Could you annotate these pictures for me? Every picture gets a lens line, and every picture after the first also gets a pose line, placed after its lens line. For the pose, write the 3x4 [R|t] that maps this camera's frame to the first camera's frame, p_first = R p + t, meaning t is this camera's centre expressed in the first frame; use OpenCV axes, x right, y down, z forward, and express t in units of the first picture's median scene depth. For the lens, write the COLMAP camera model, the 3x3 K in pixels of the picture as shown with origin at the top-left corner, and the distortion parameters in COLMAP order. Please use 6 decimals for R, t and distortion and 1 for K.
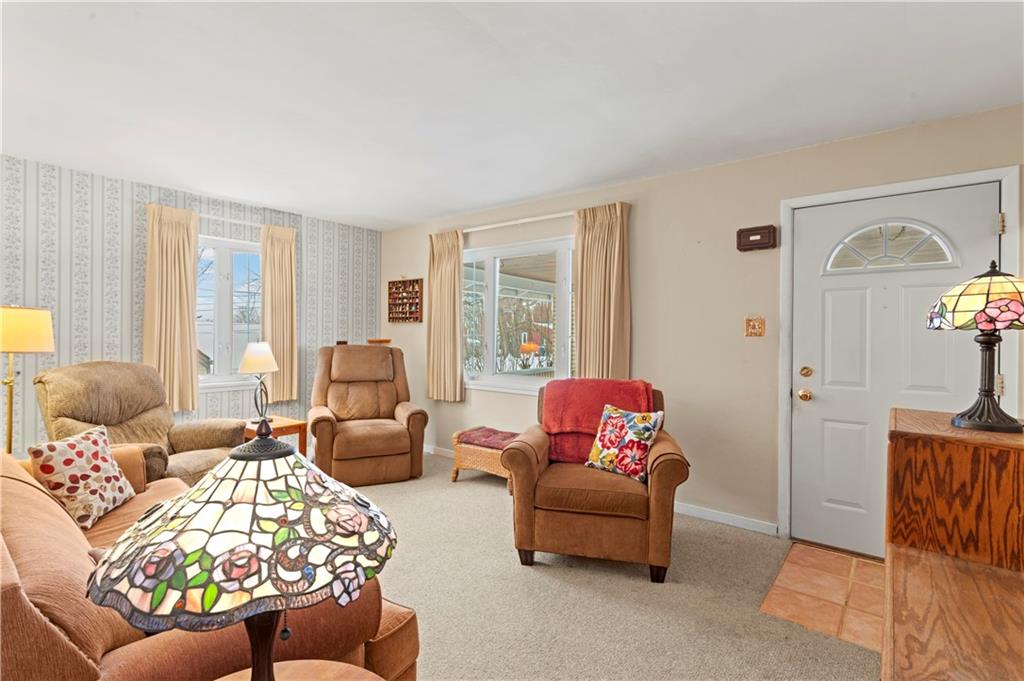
lens RADIAL K [[484.5, 0, 507.4], [0, 484.5, 335.6], [0, 0, 1]] dist [-0.003305, -0.000475]
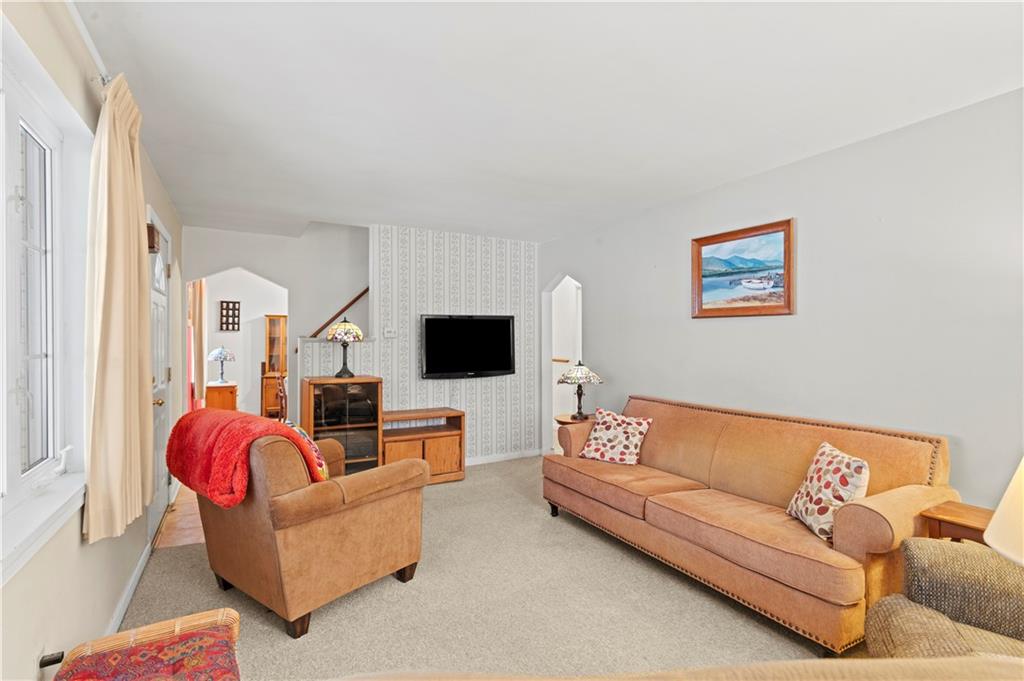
lens RADIAL K [[484.5, 0, 506.8], [0, 484.5, 341.9], [0, 0, 1]] dist [-0.003305, -0.000475]
pose [[-0.929340, -0.012527, 0.369013, -0.407150], [-0.009305, 0.999901, 0.010509, -0.020272], [-0.369109, 0.006332, -0.929365, 1.462634]]
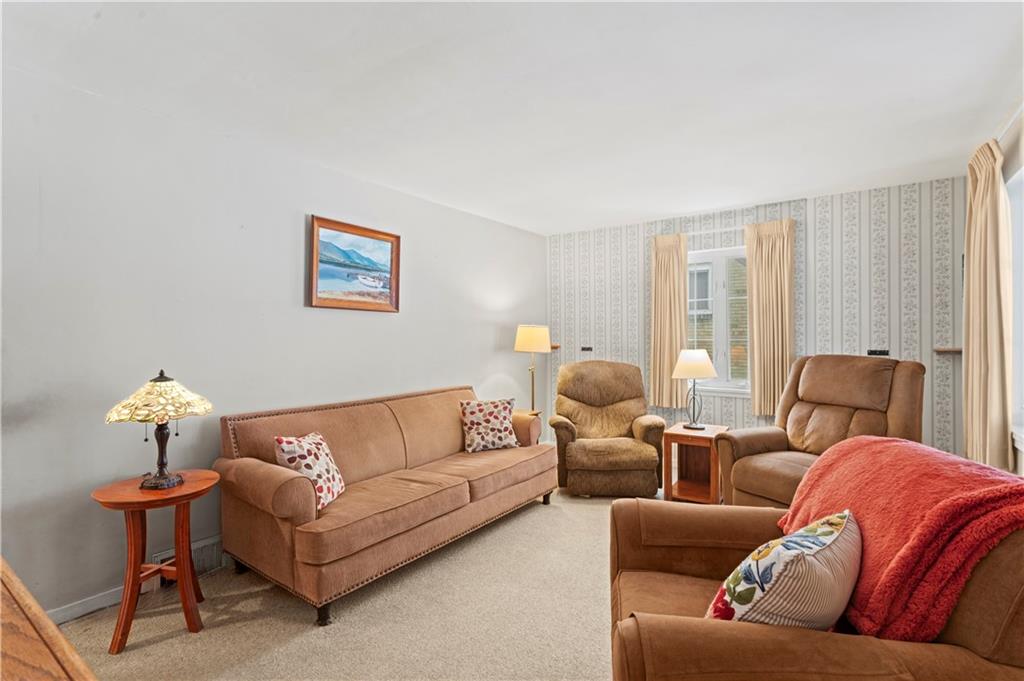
lens RADIAL K [[484.5, 0, 507.3], [0, 484.5, 338.9], [0, 0, 1]] dist [-0.003305, -0.000475]
pose [[0.064112, -0.007991, -0.997911, 0.545500], [-0.002197, 0.999964, -0.008149, 0.002233], [0.997940, 0.002715, 0.064092, 0.628270]]
